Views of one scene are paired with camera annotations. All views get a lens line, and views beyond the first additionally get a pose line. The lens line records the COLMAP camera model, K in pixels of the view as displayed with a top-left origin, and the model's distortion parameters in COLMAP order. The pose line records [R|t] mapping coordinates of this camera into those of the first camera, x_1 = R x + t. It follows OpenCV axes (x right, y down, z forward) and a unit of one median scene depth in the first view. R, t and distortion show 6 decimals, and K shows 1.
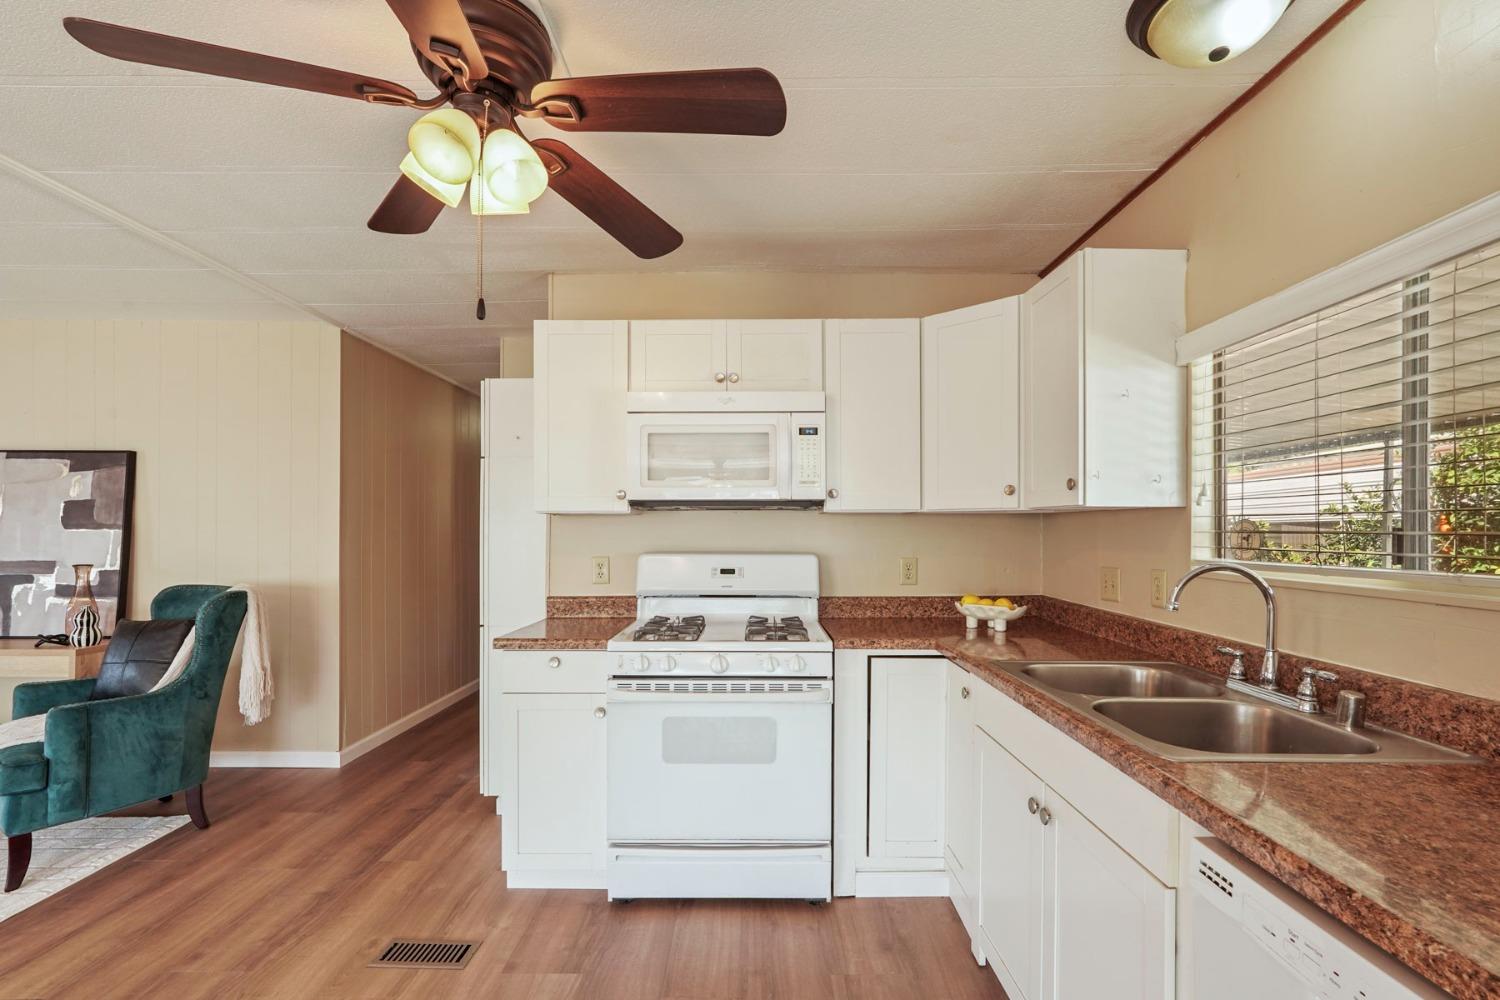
lens RADIAL K [[672.3, 0, 756.0], [0, 672.3, 529.7], [0, 0, 1]] dist [-0.003895, 0.003050]
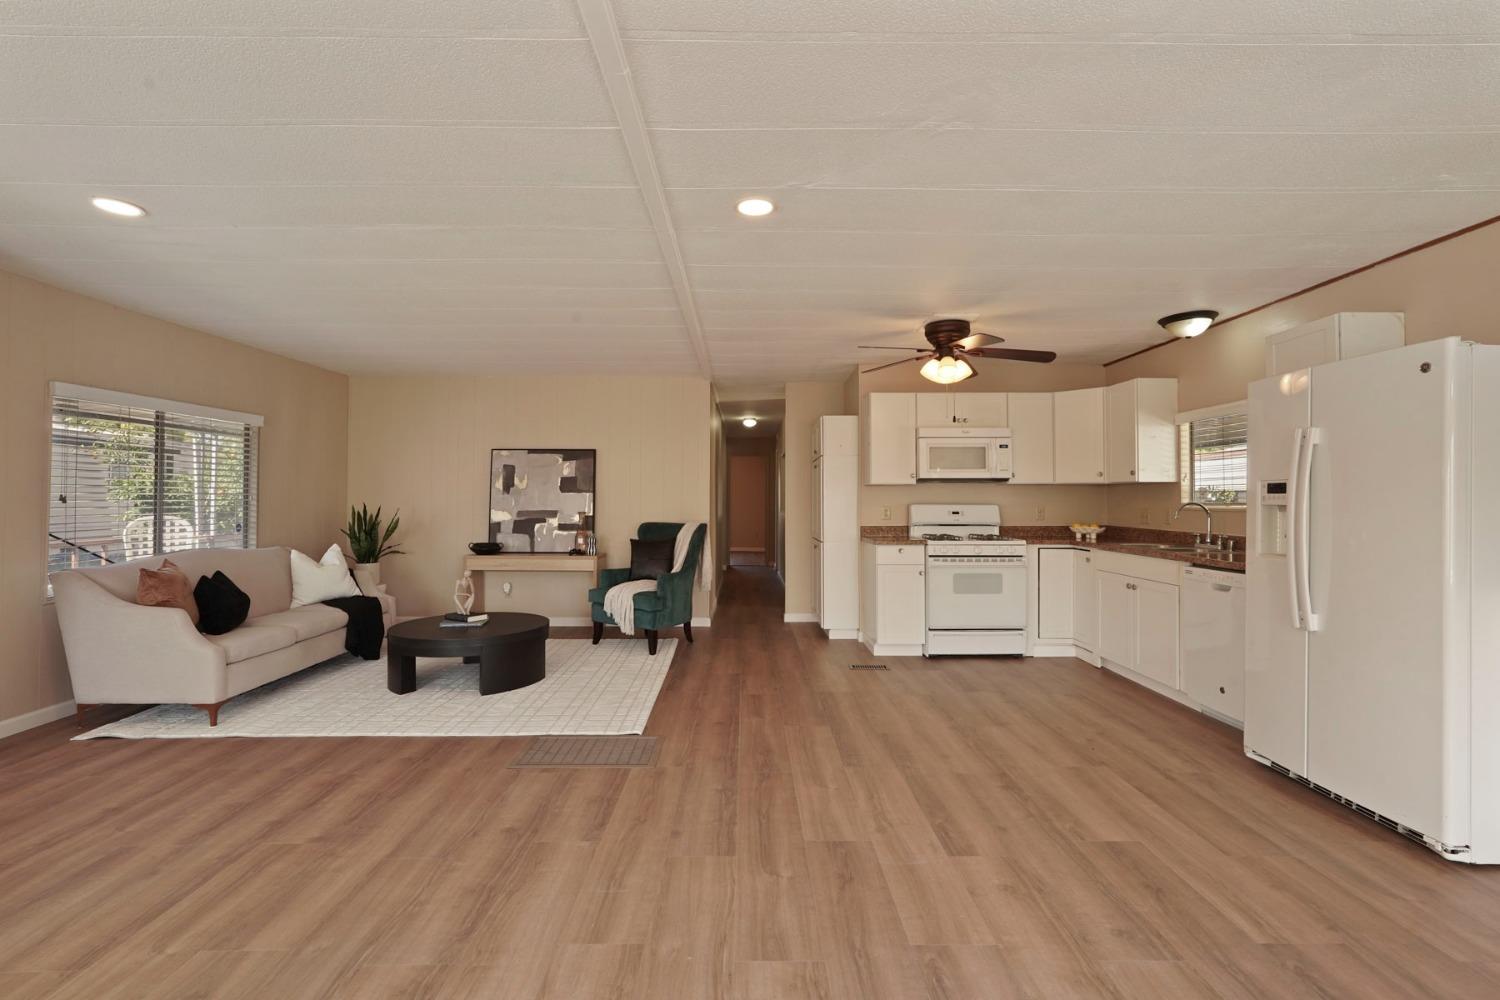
lens RADIAL K [[672.3, 0, 750.0], [0, 672.3, 484.6], [0, 0, 1]] dist [-0.003895, 0.003050]
pose [[0.999964, -0.000564, 0.008412, -0.744629], [0.000720, 0.999828, -0.018517, 0.015147], [-0.008400, 0.018523, 0.999793, -1.131568]]
